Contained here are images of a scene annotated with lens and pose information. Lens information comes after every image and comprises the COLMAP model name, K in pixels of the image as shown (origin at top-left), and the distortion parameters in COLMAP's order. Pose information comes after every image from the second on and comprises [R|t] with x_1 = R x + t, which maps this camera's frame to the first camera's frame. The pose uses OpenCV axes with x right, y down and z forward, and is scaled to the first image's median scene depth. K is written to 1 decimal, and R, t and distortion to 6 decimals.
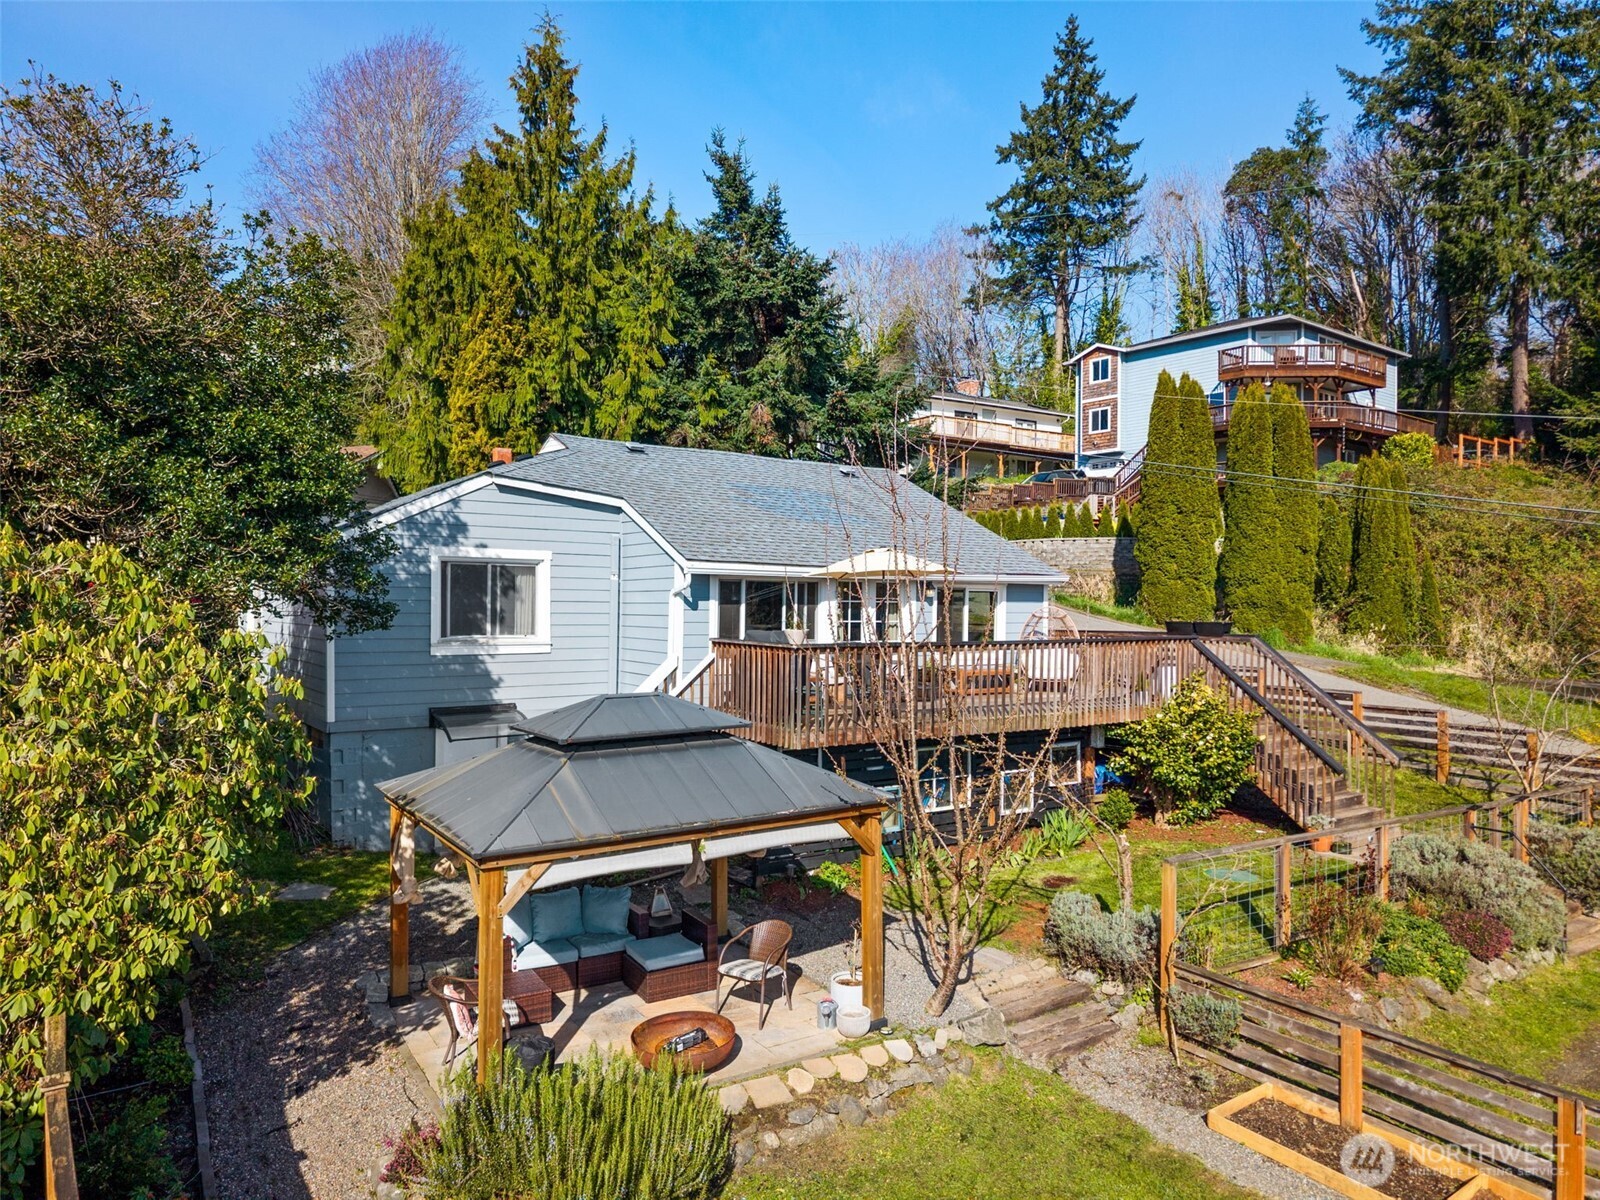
lens RADIAL K [[1070.4, 0, 800.0], [0, 1070.4, 600.0], [0, 0, 1]] dist [0.033483, -0.038399]
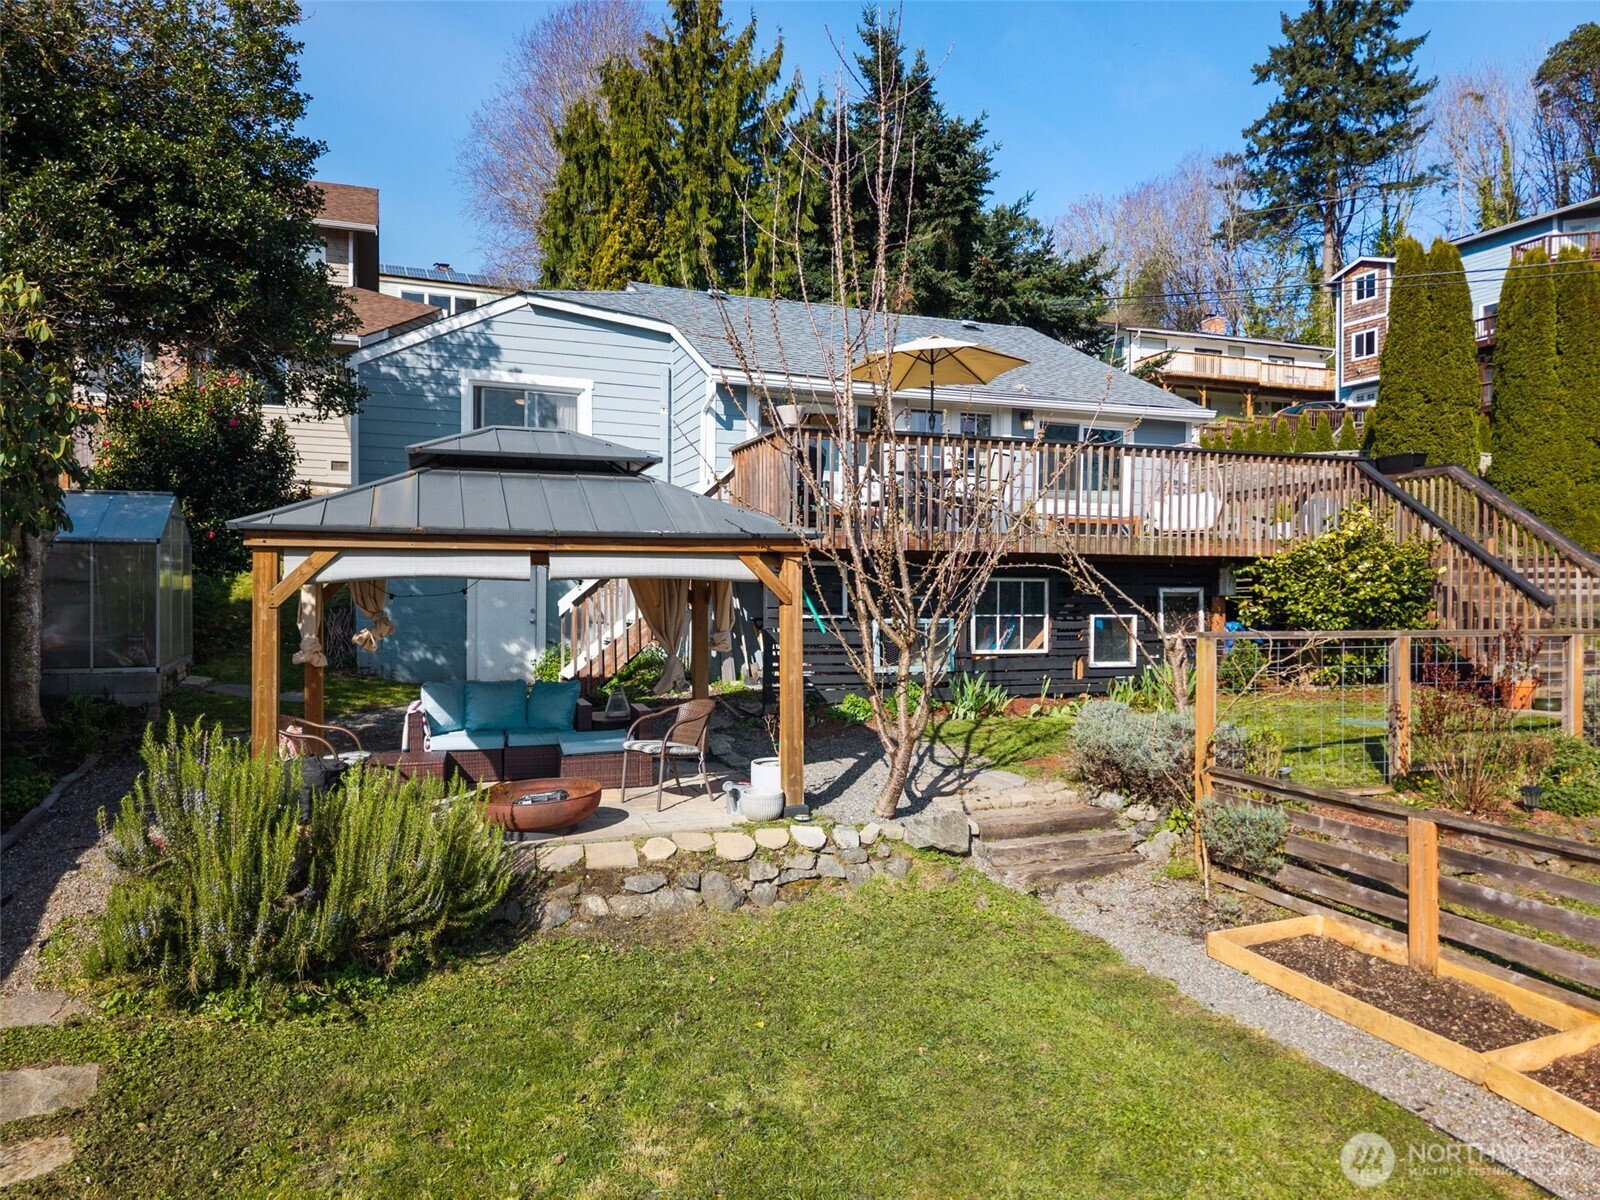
lens RADIAL K [[1072.5, 0, 800.0], [0, 1072.5, 600.0], [0, 0, 1]] dist [0.010954, -0.003779]
pose [[0.970120, -0.002318, -0.242616, 0.096081], [0.002722, 0.999995, 0.001333, 0.082887], [0.242612, -0.001953, 0.970121, 0.078319]]
